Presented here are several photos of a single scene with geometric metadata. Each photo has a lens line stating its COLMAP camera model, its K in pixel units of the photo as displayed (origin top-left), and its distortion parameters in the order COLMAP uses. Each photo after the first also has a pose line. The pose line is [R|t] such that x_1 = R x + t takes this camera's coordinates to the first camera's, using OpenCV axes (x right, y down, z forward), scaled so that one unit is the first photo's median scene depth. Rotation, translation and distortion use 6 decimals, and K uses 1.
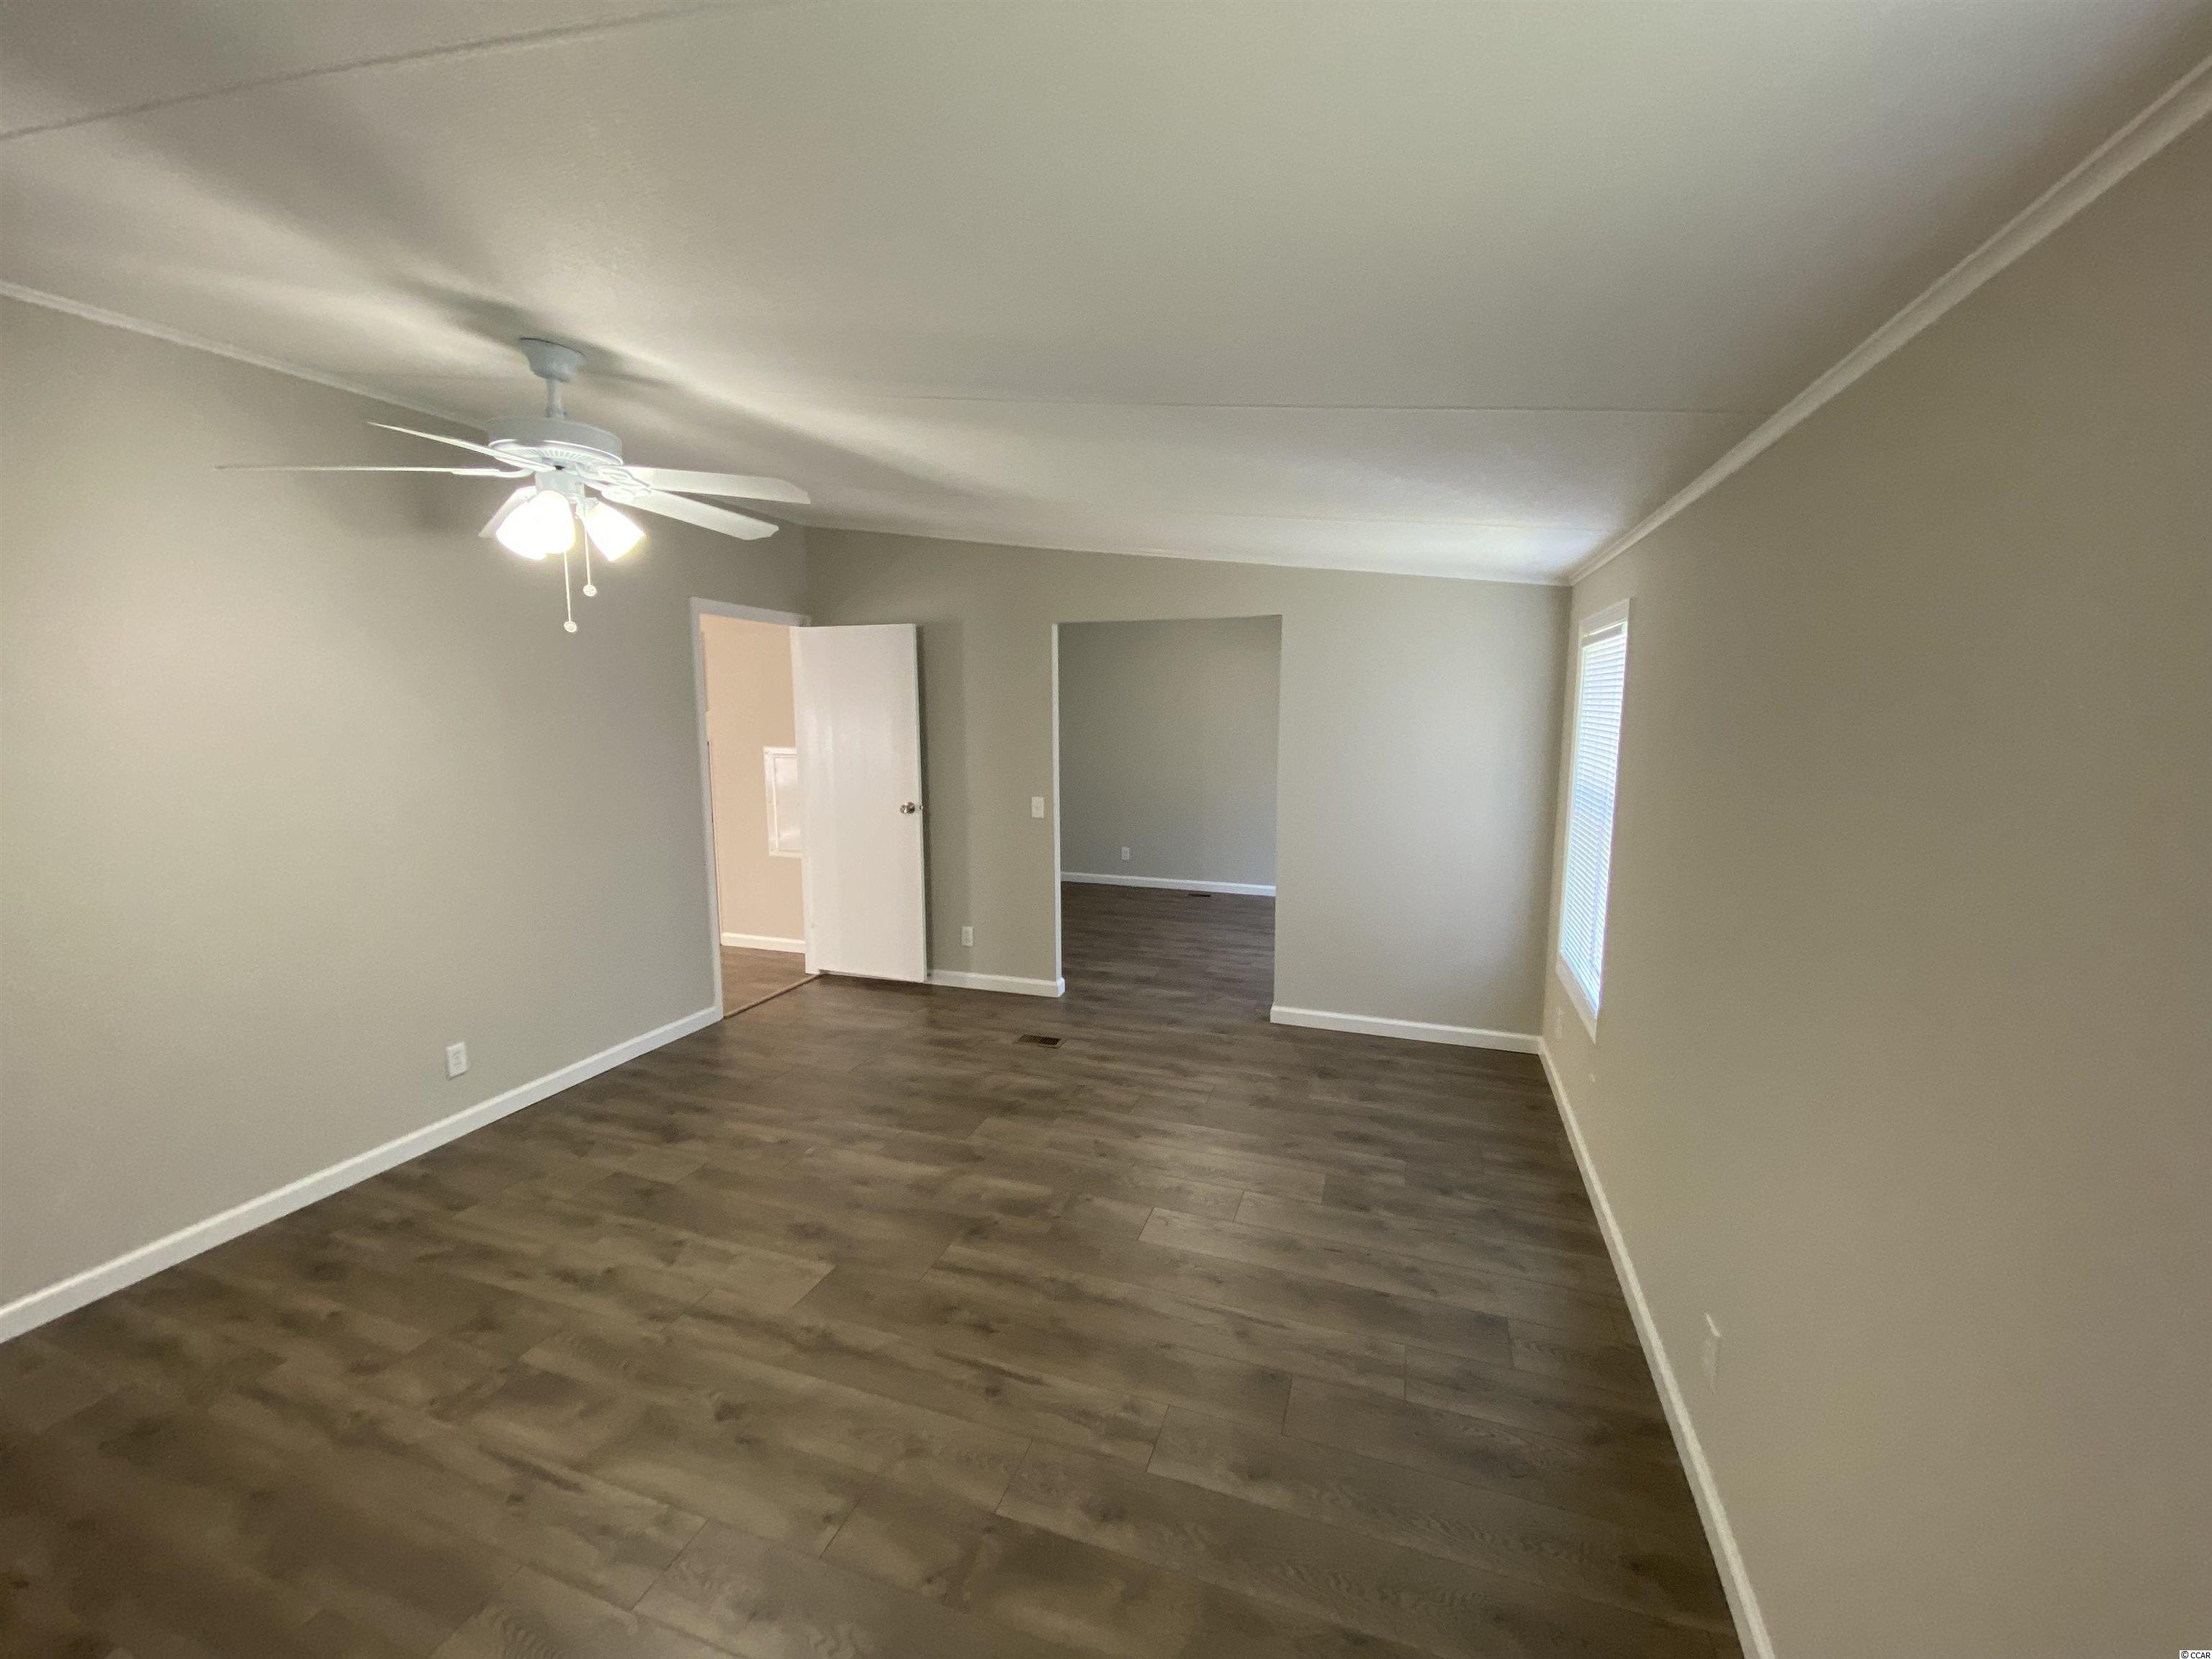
lens RADIAL K [[900.4, 0, 1123.6], [0, 900.4, 824.2], [0, 0, 1]] dist [-0.010403, -0.000237]
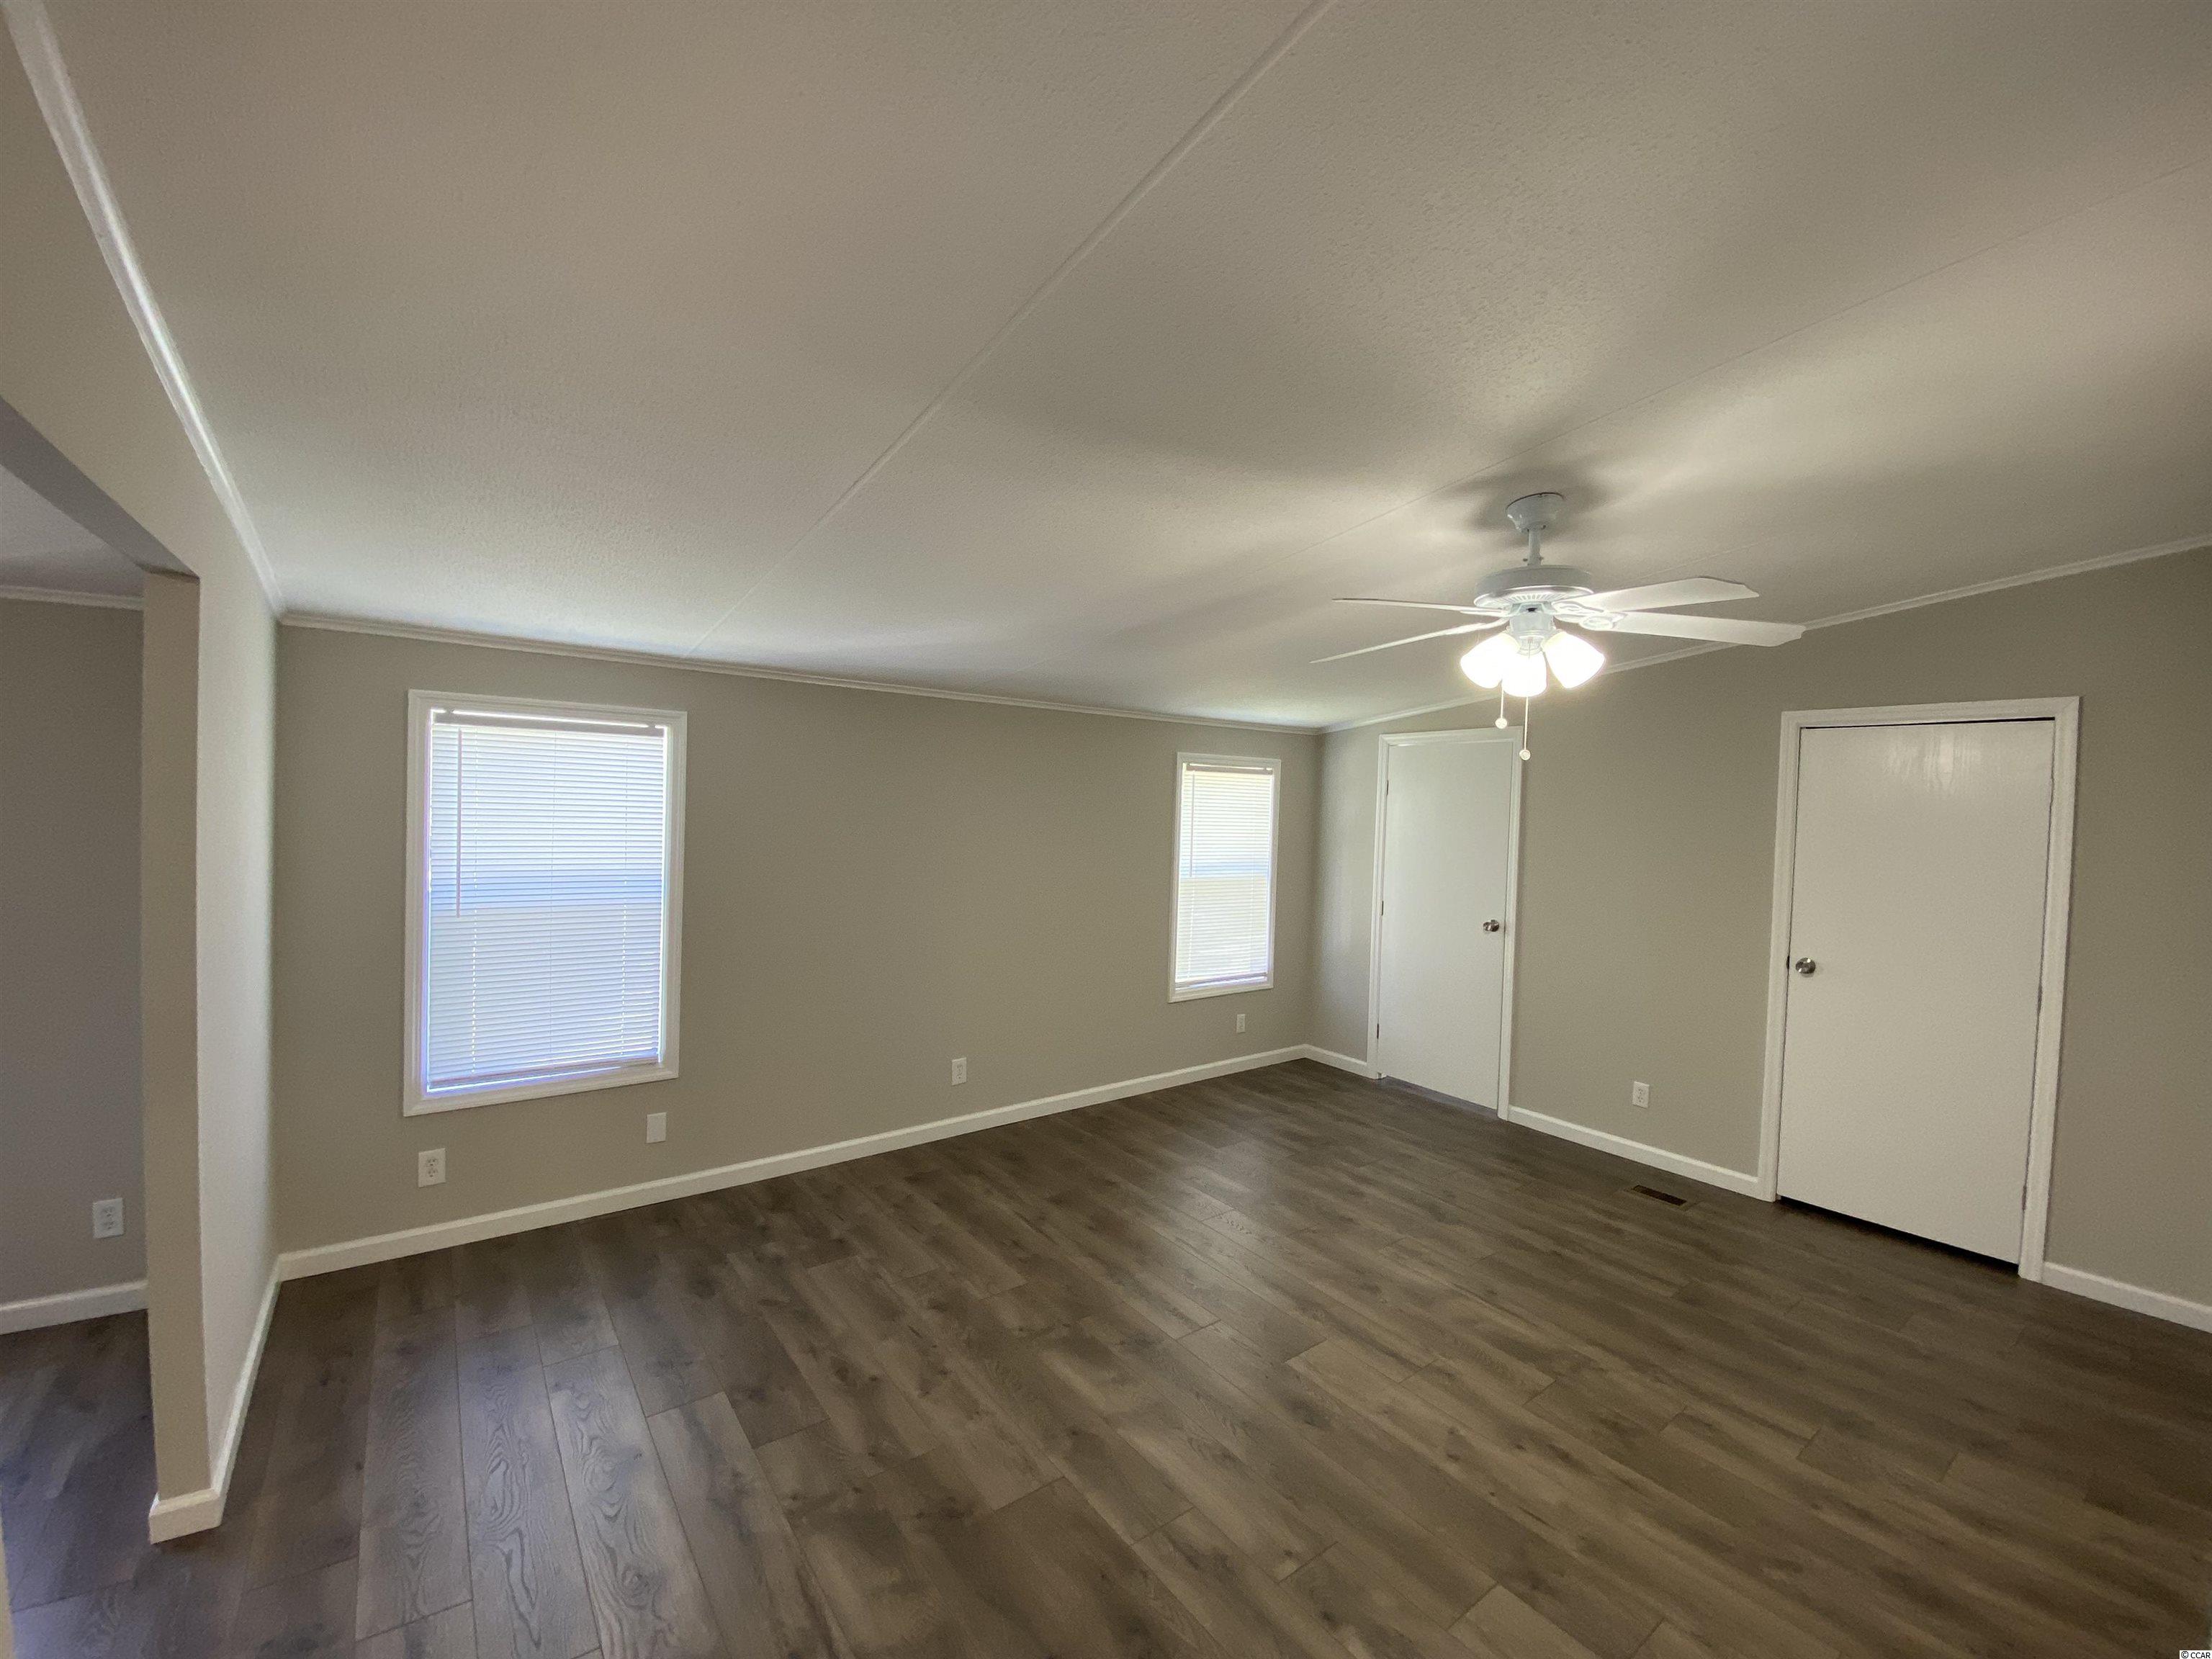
lens RADIAL K [[900.4, 0, 1123.6], [0, 900.4, 824.2], [0, 0, 1]] dist [-0.010403, -0.000237]
pose [[-0.827019, -0.042947, 0.560531, -0.756880], [0.049717, 0.987583, 0.149020, -0.285212], [-0.559971, 0.151111, -0.814615, 1.949489]]
